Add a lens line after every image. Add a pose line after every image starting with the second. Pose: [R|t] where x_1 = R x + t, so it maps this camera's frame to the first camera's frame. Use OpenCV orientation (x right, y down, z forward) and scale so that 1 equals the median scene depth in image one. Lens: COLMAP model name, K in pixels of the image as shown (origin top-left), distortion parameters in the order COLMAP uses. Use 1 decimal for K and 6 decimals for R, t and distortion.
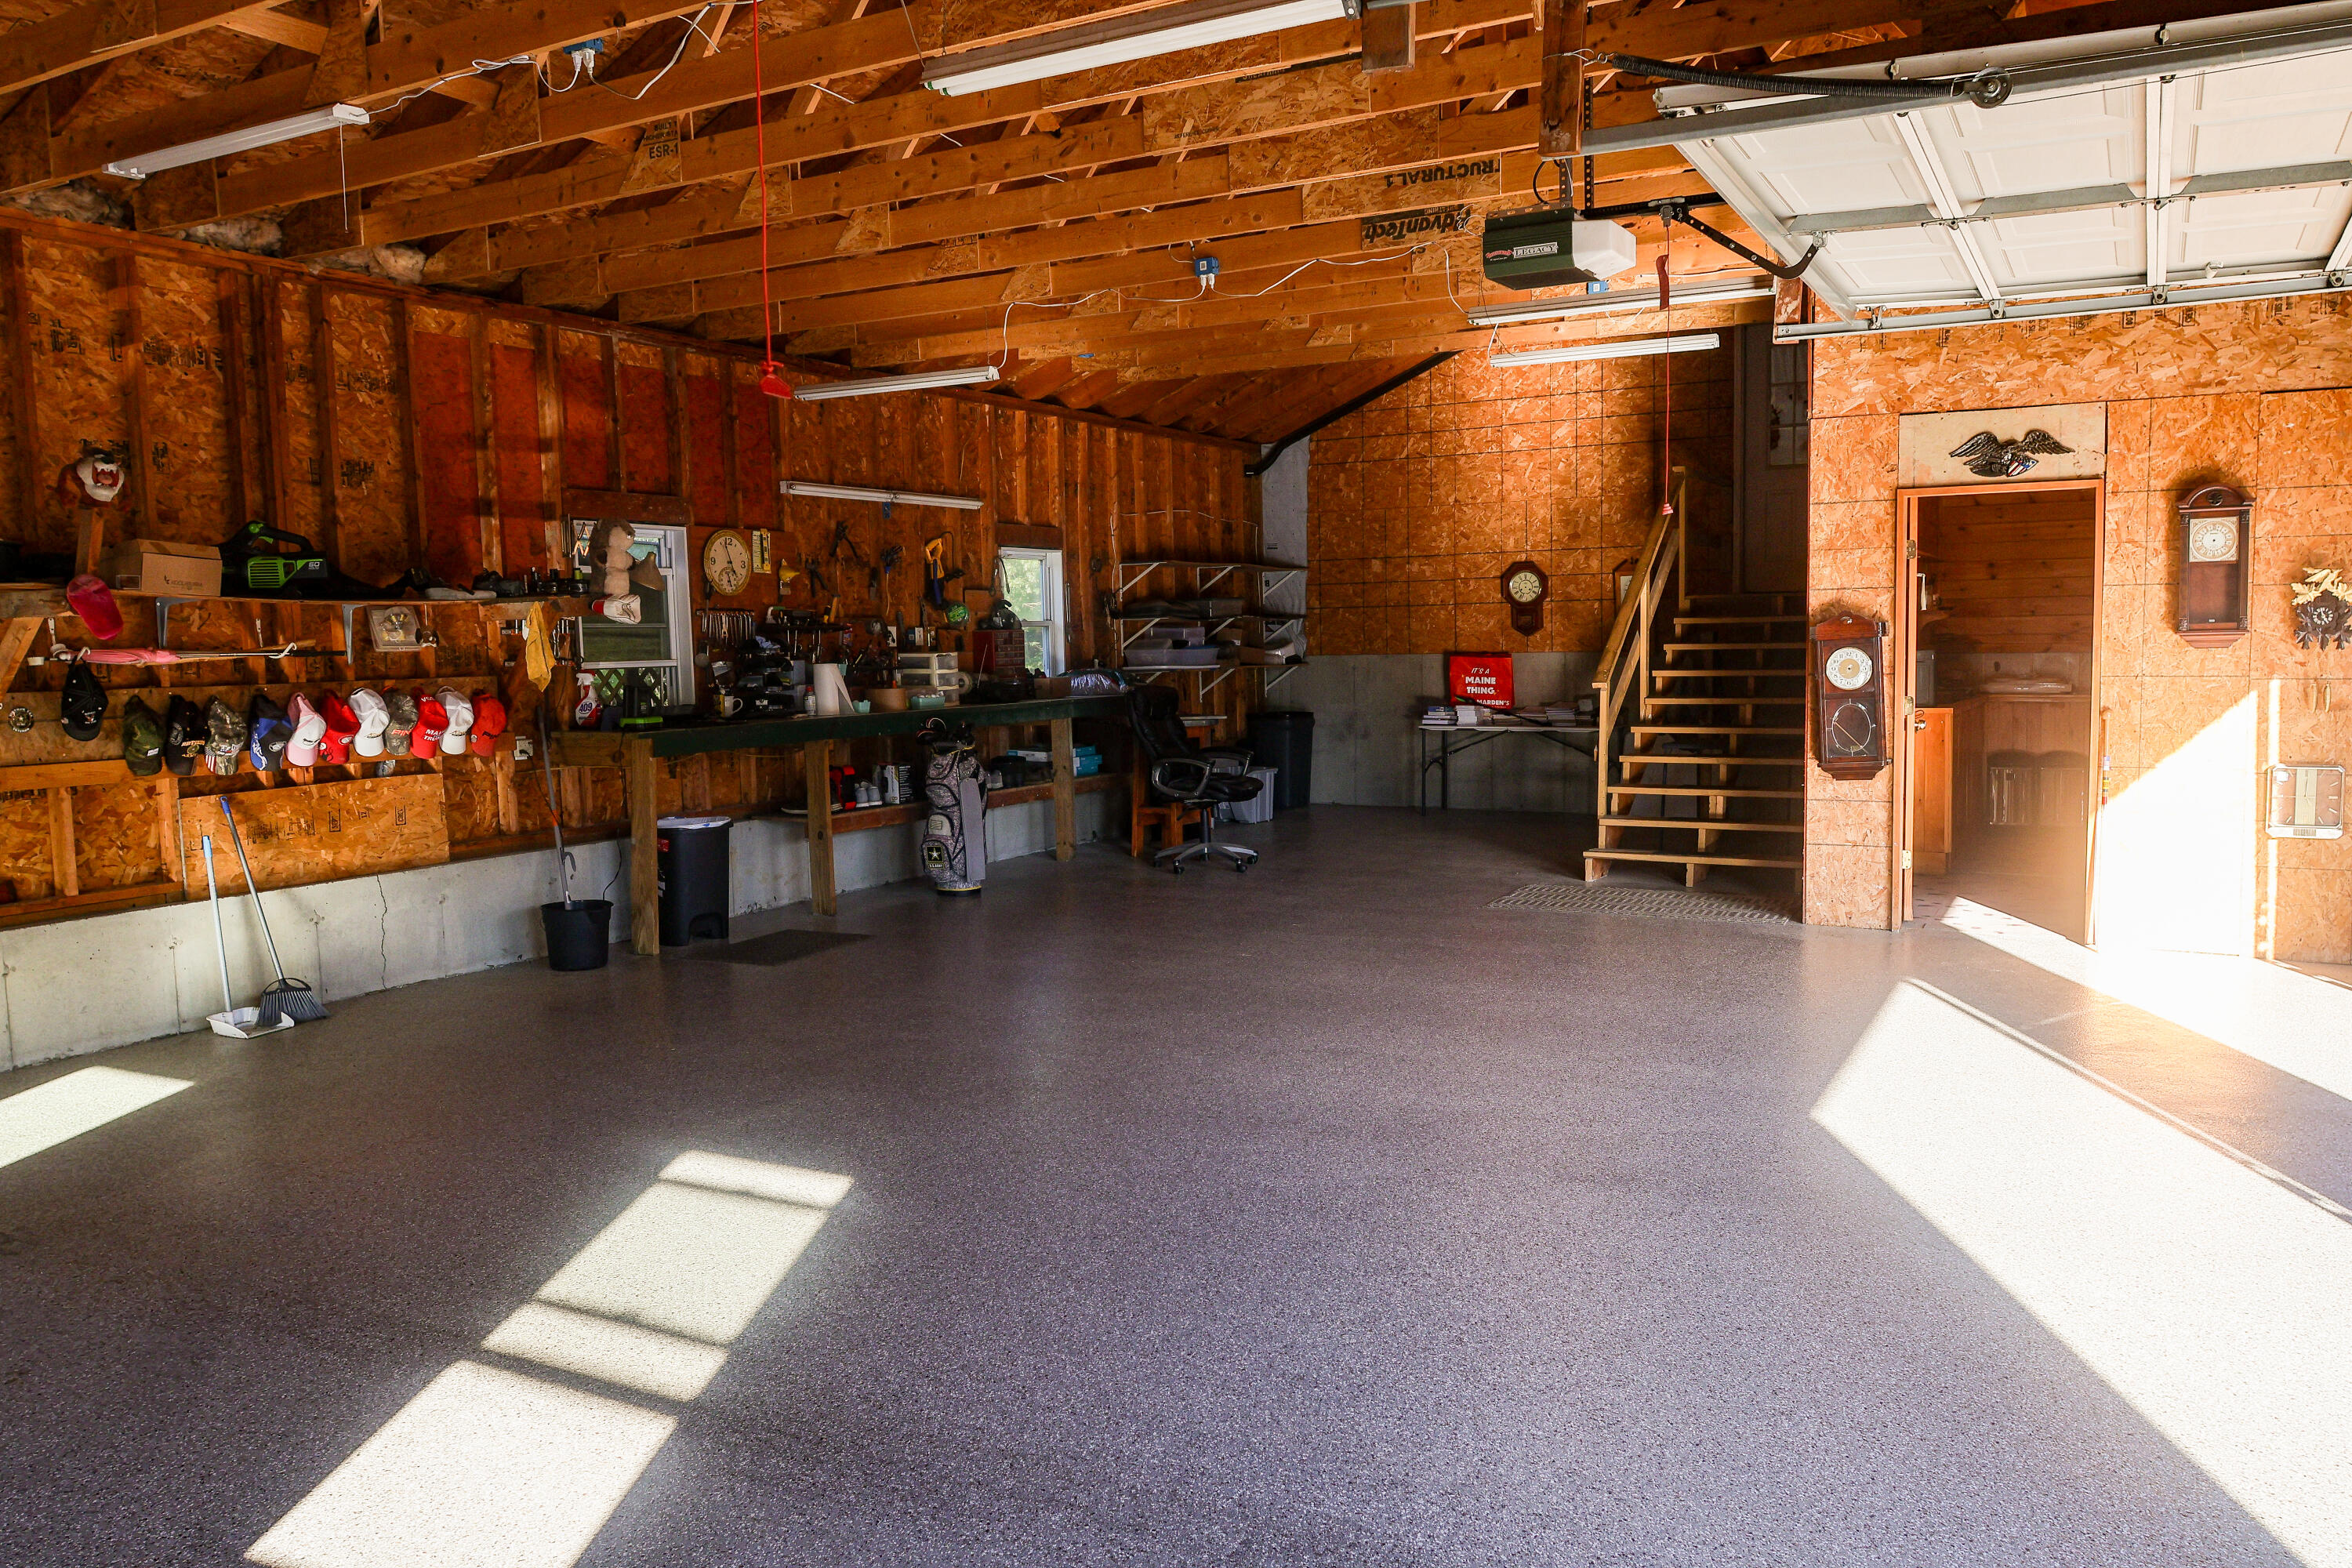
lens RADIAL K [[1748.4, 0, 1187.3], [0, 1748.4, 783.1], [0, 0, 1]] dist [-0.009774, 0.007945]
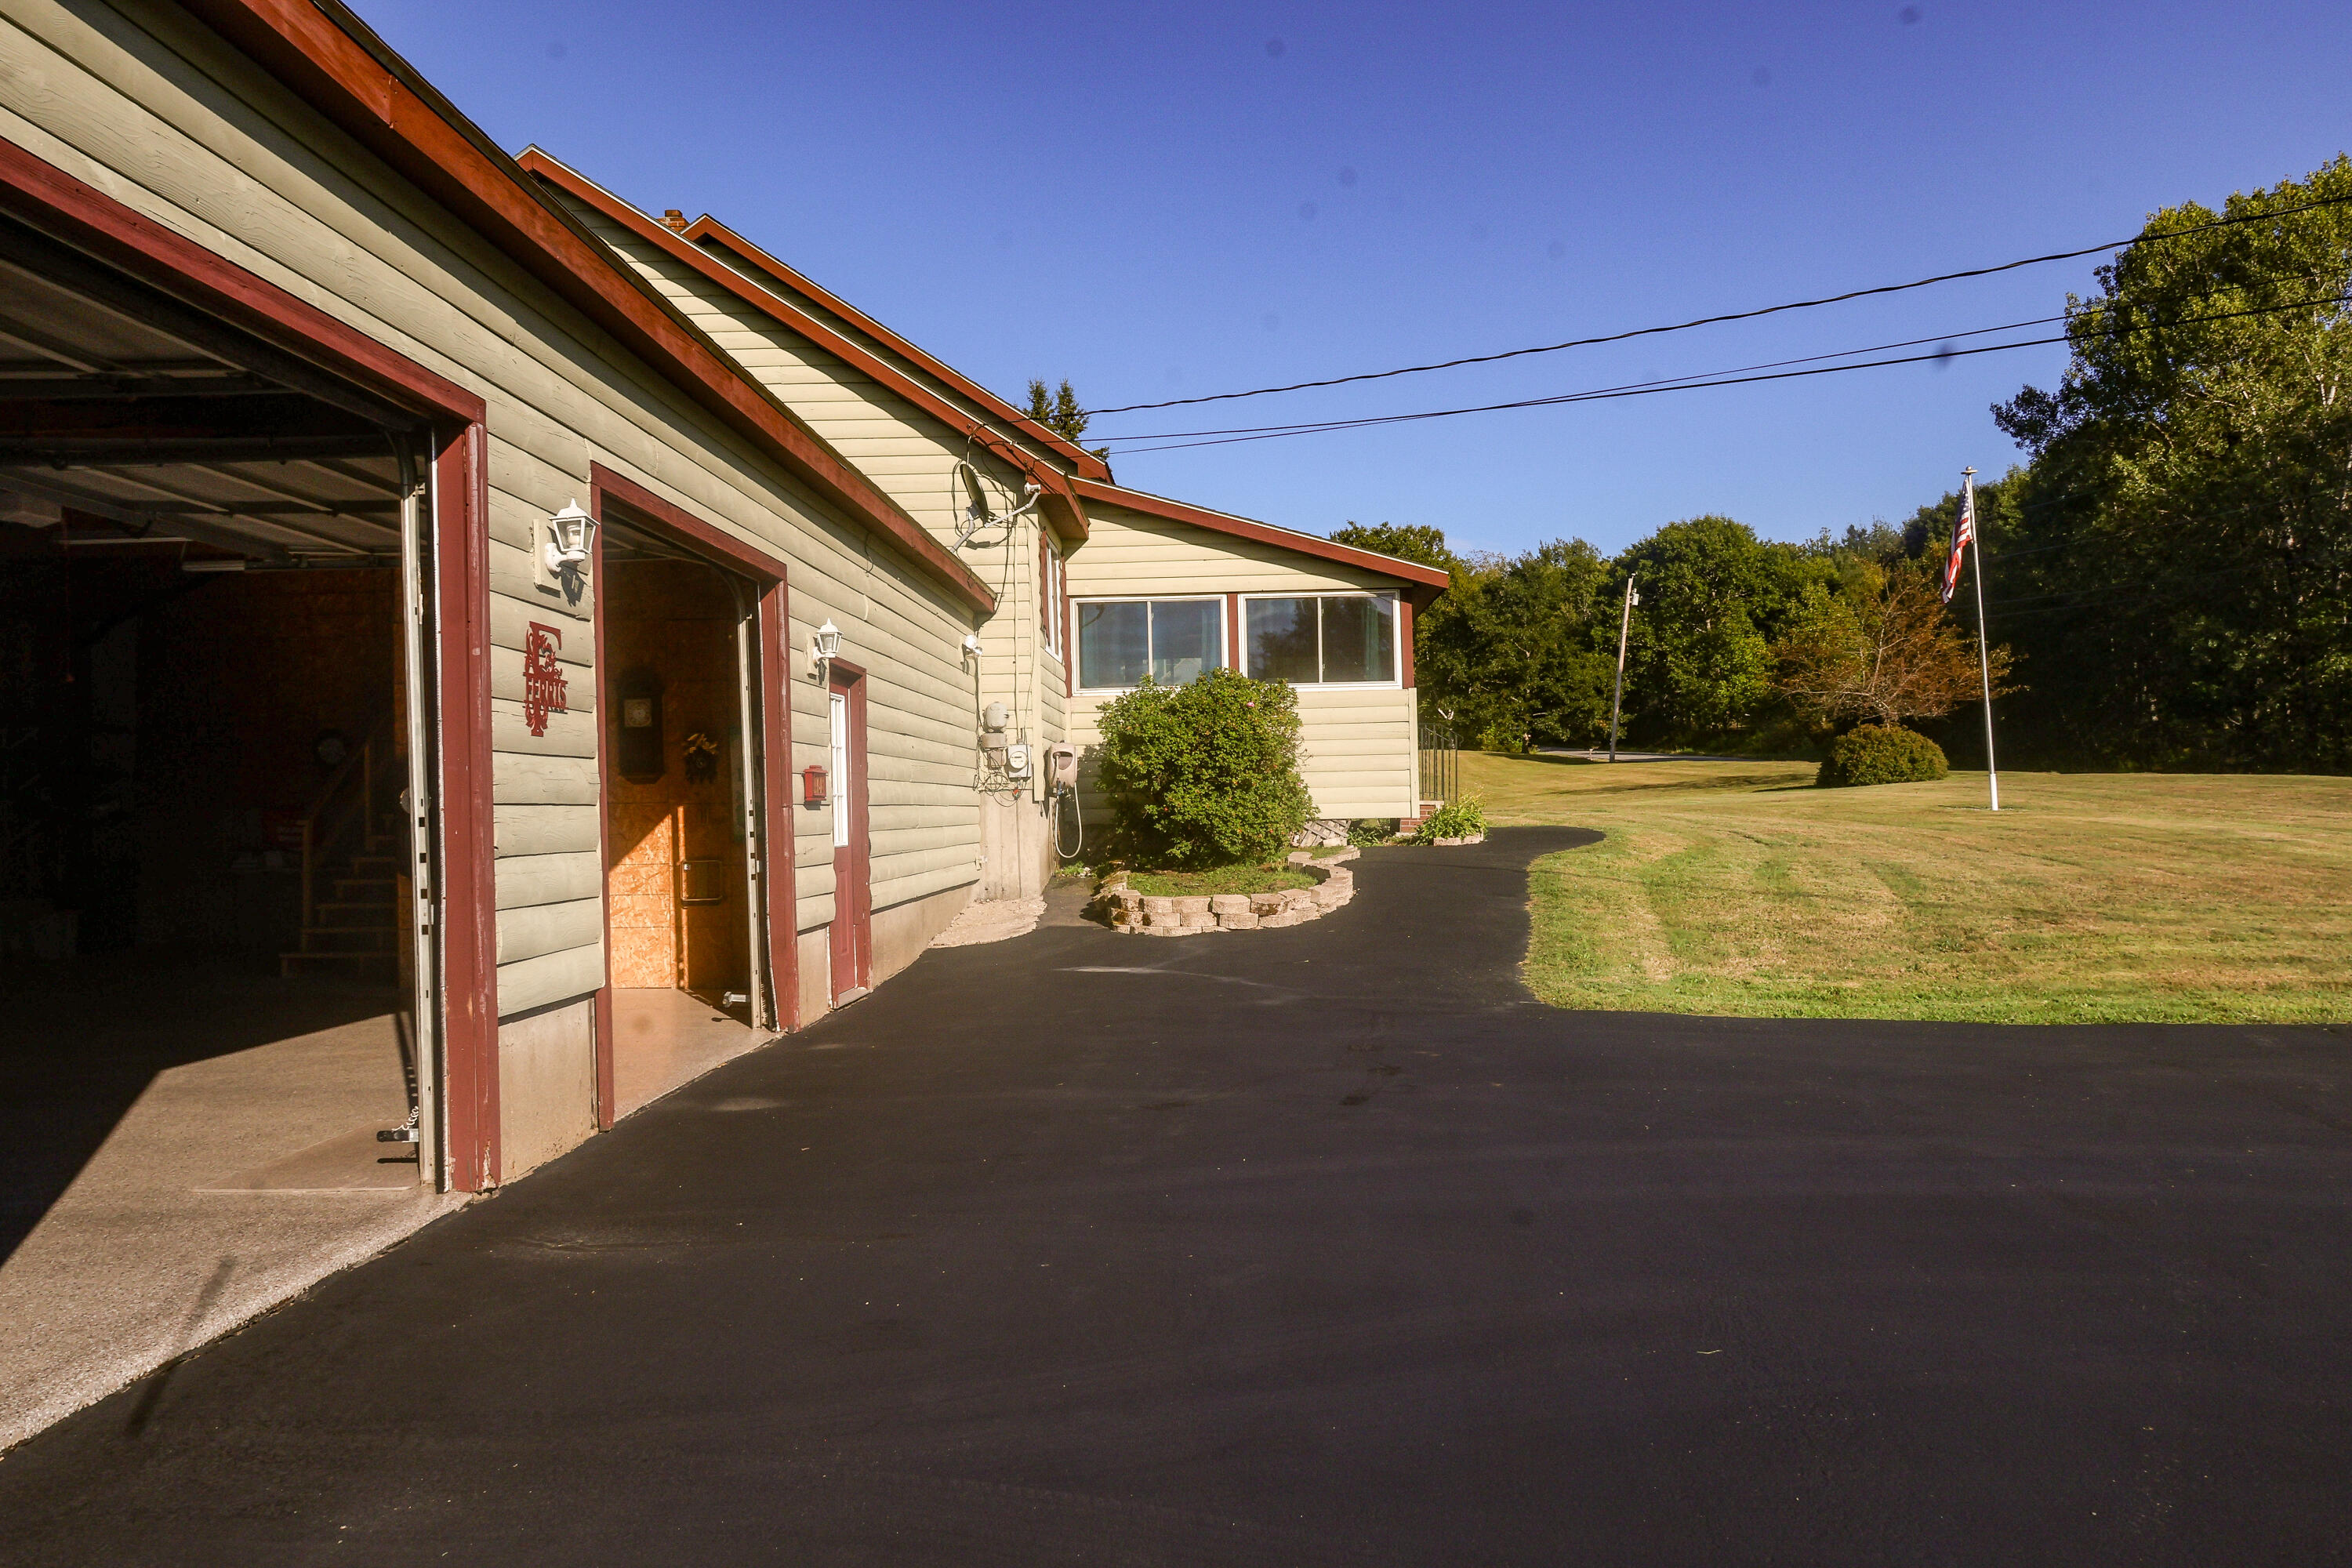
lens RADIAL K [[1748.4, 0, 1176.4], [0, 1748.4, 788.7], [0, 0, 1]] dist [-0.009774, 0.007945]
pose [[0.896275, 0.004311, 0.443478, 0.309958], [0.041641, 0.994717, -0.093828, 0.081273], [-0.441540, 0.102563, 0.891360, -0.510819]]
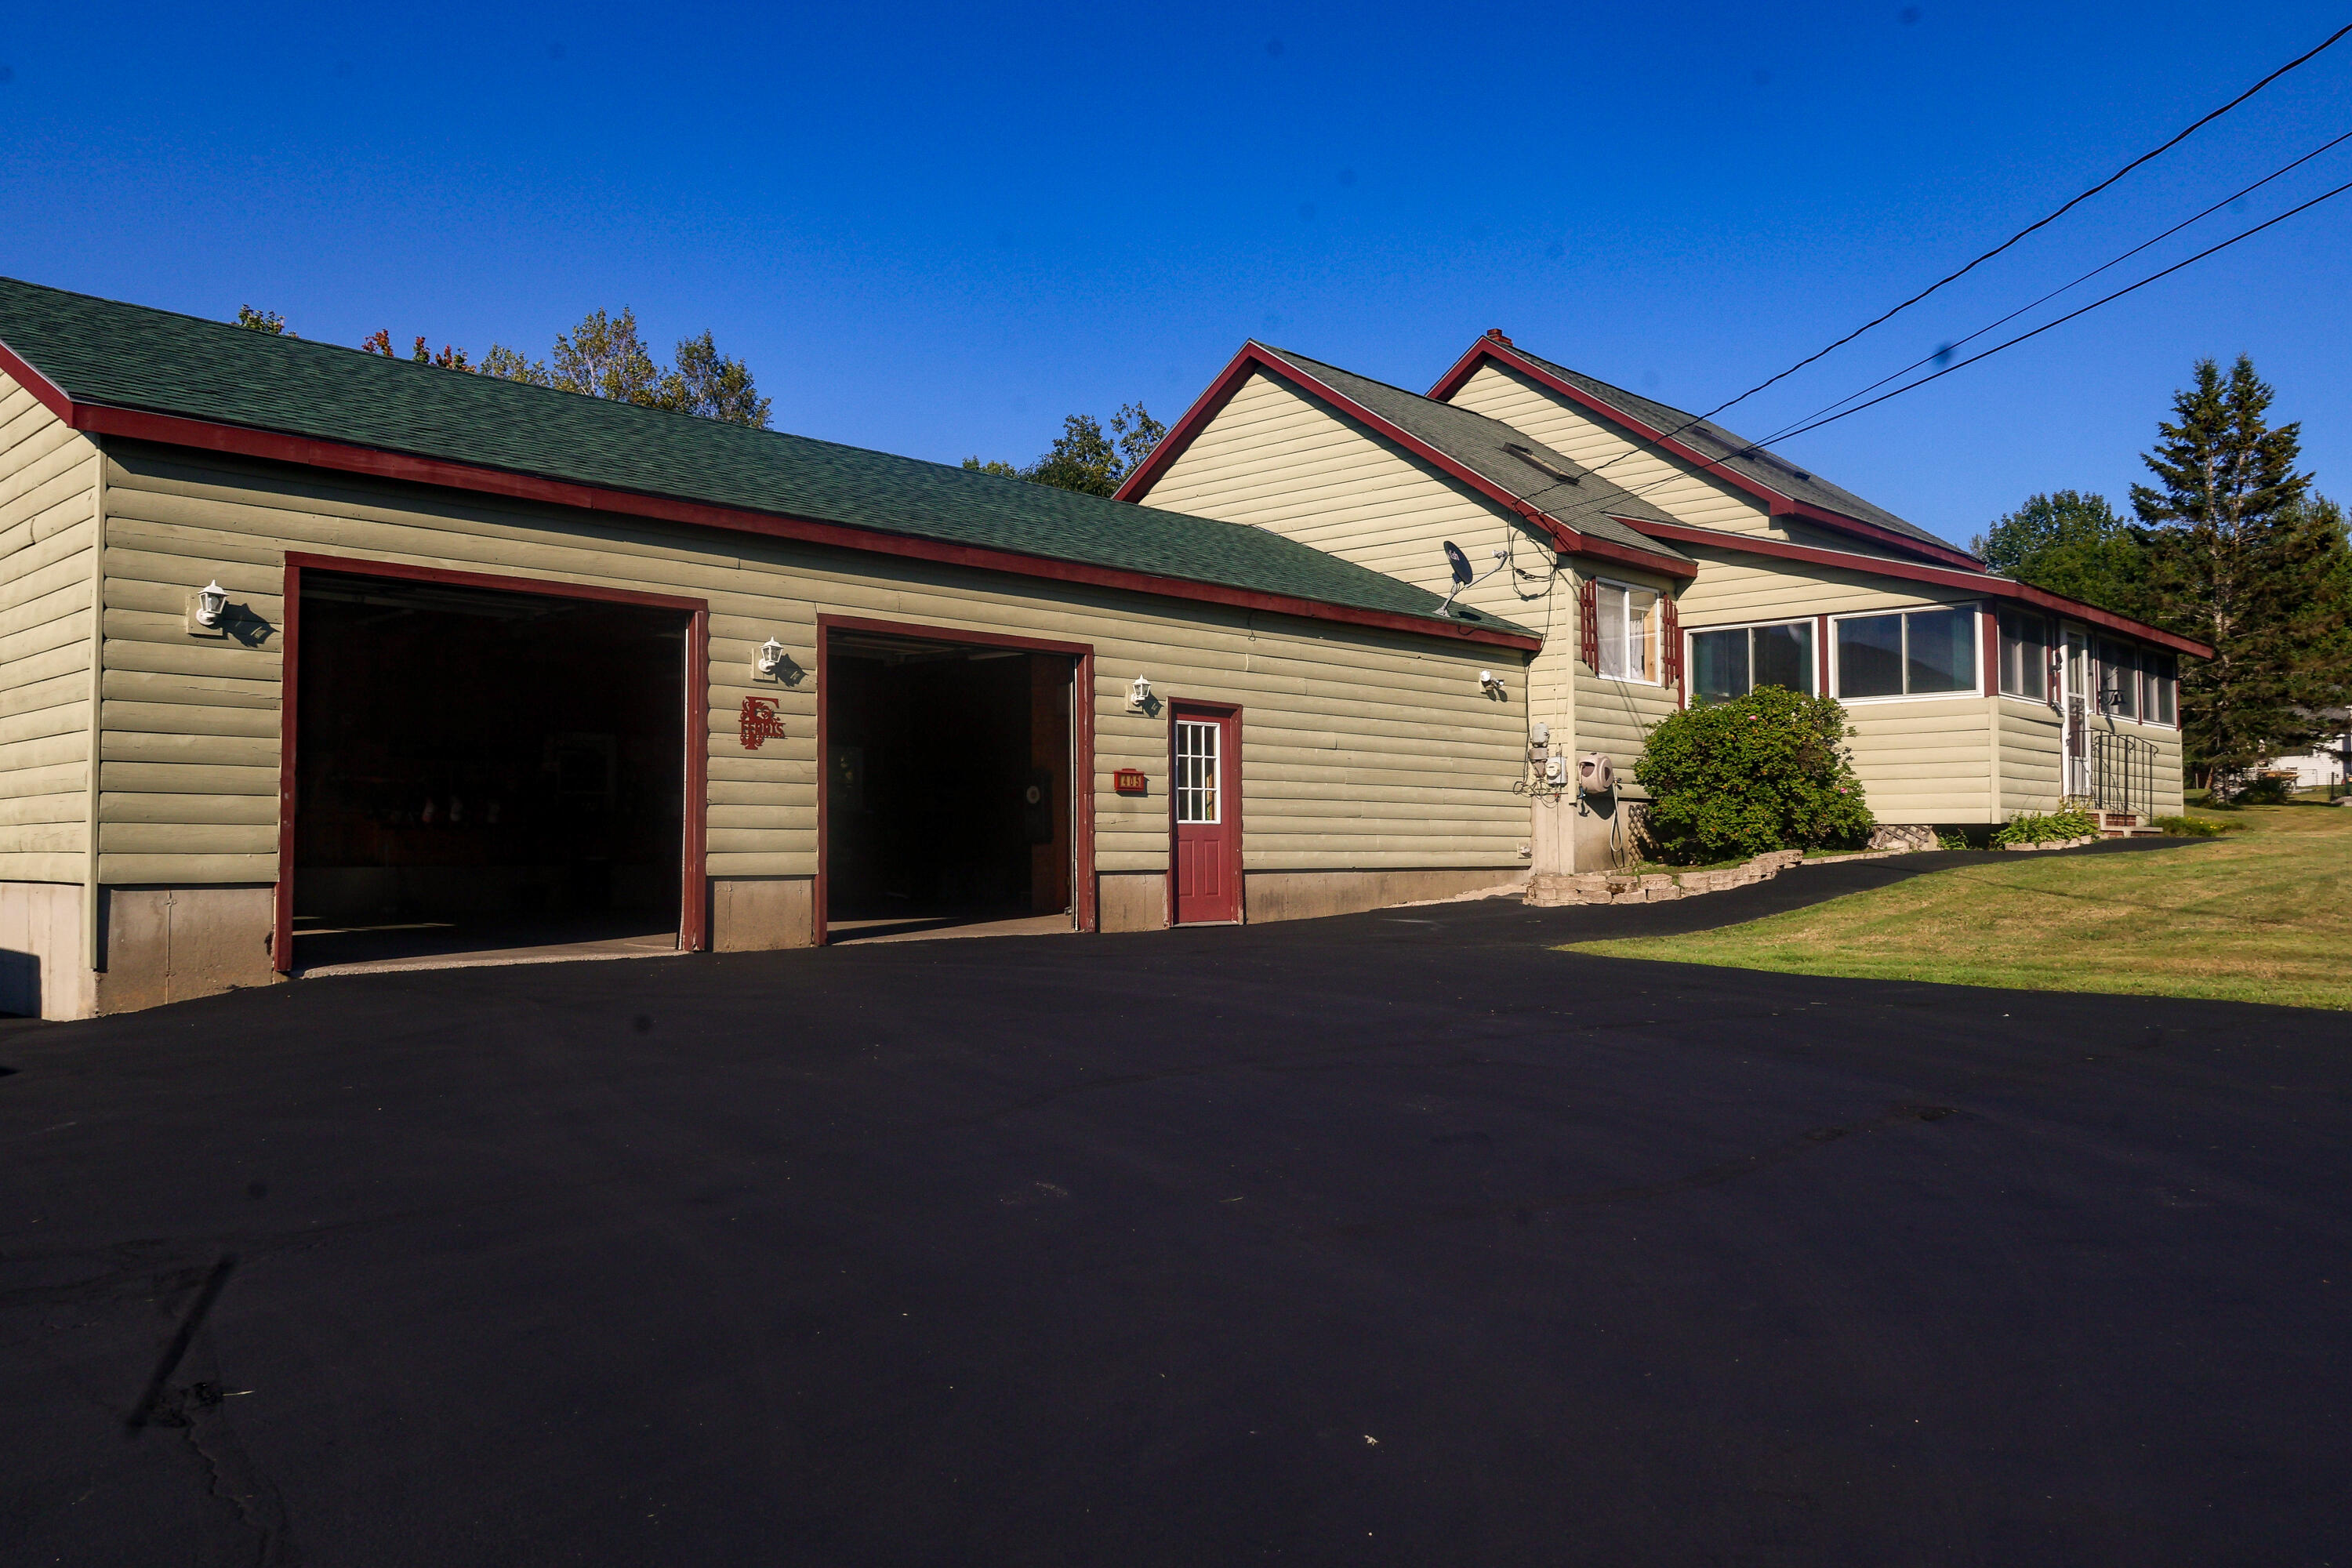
lens RADIAL K [[1748.4, 0, 1165.8], [0, 1748.4, 779.1], [0, 0, 1]] dist [-0.009774, 0.007945]
pose [[0.961936, 0.005440, -0.273222, 1.181204], [-0.038942, 0.992327, -0.117346, 0.175129], [0.270487, 0.123519, 0.954767, -1.132577]]
